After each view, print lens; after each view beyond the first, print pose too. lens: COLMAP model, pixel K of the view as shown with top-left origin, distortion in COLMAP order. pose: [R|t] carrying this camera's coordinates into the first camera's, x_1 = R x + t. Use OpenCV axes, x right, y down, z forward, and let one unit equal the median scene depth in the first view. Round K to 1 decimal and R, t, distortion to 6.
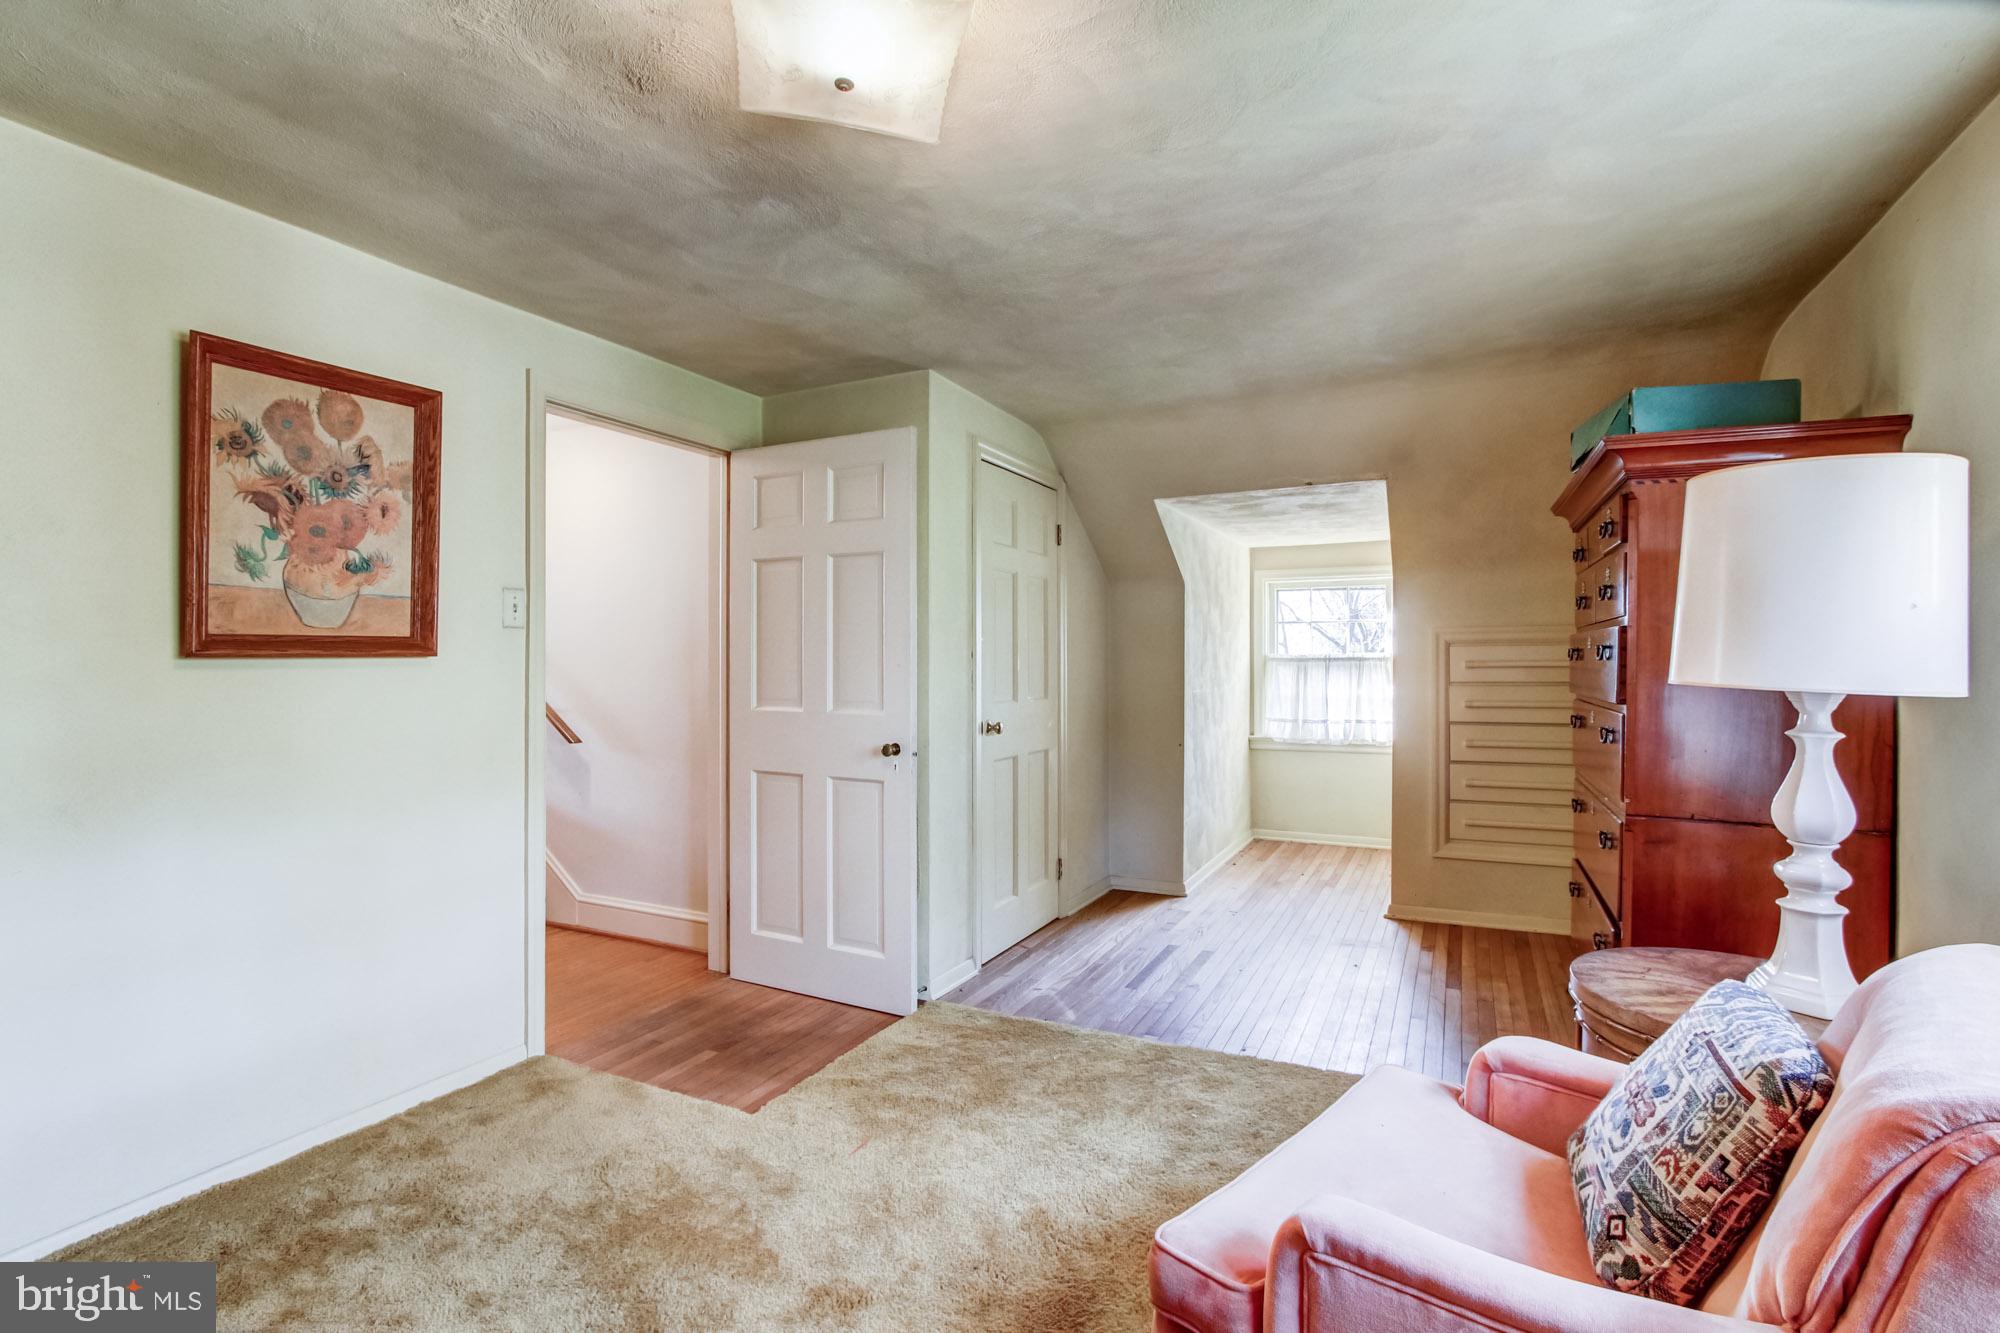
lens RADIAL K [[933.1, 0, 997.0], [0, 933.1, 668.5], [0, 0, 1]] dist [0.000187, -0.000006]
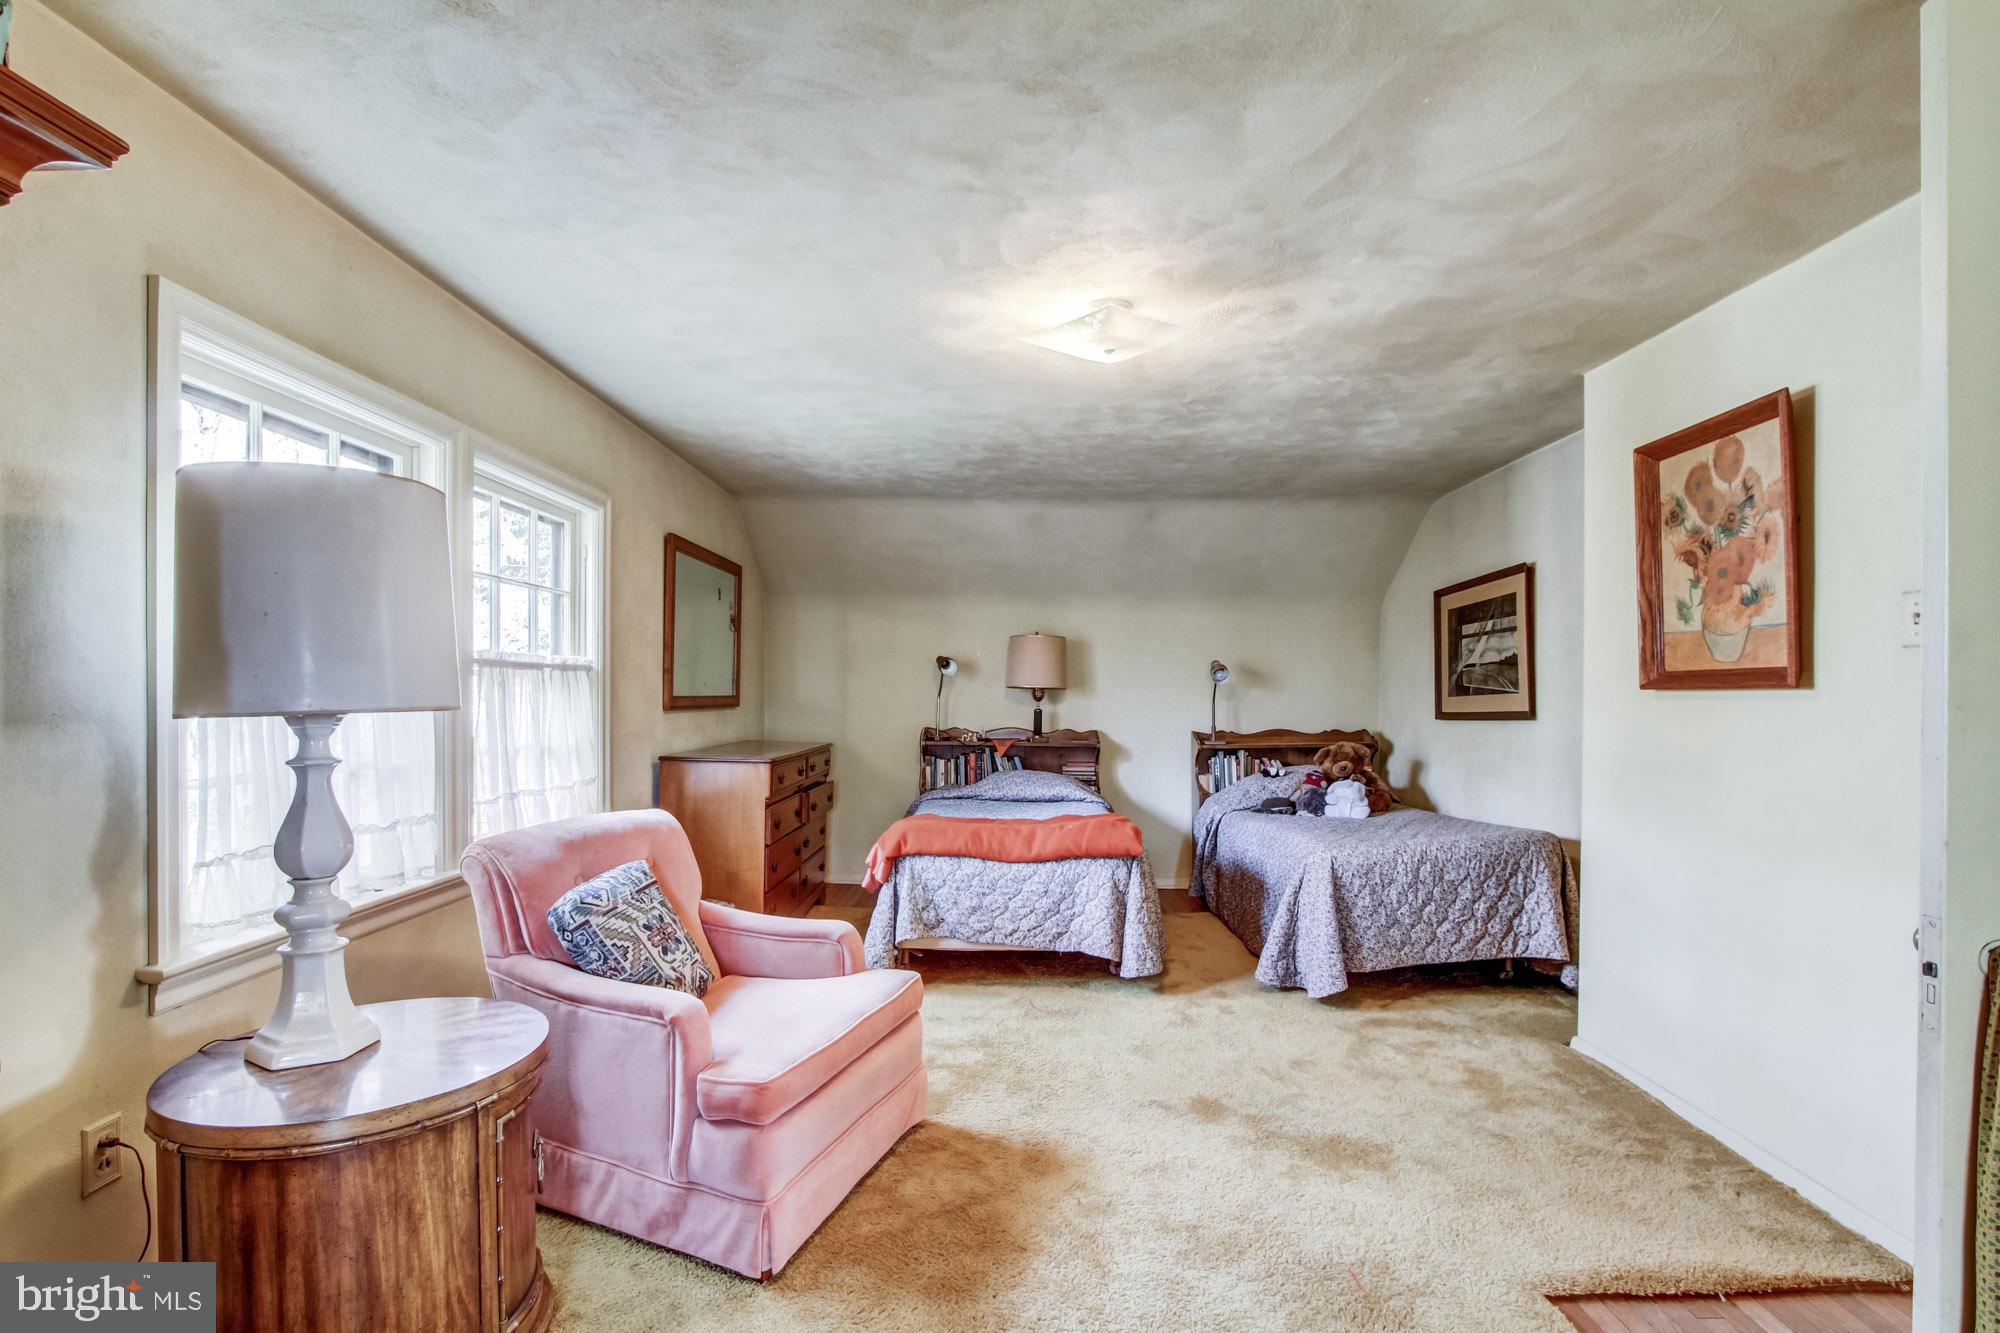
lens RADIAL K [[933.1, 0, 1000.1], [0, 933.1, 676.8], [0, 0, 1]] dist [0.000187, -0.000006]
pose [[-0.897788, -0.007183, -0.440369, 0.505700], [-0.005810, 0.999973, -0.004465, -0.017616], [0.440390, -0.001450, -0.897806, 1.630179]]
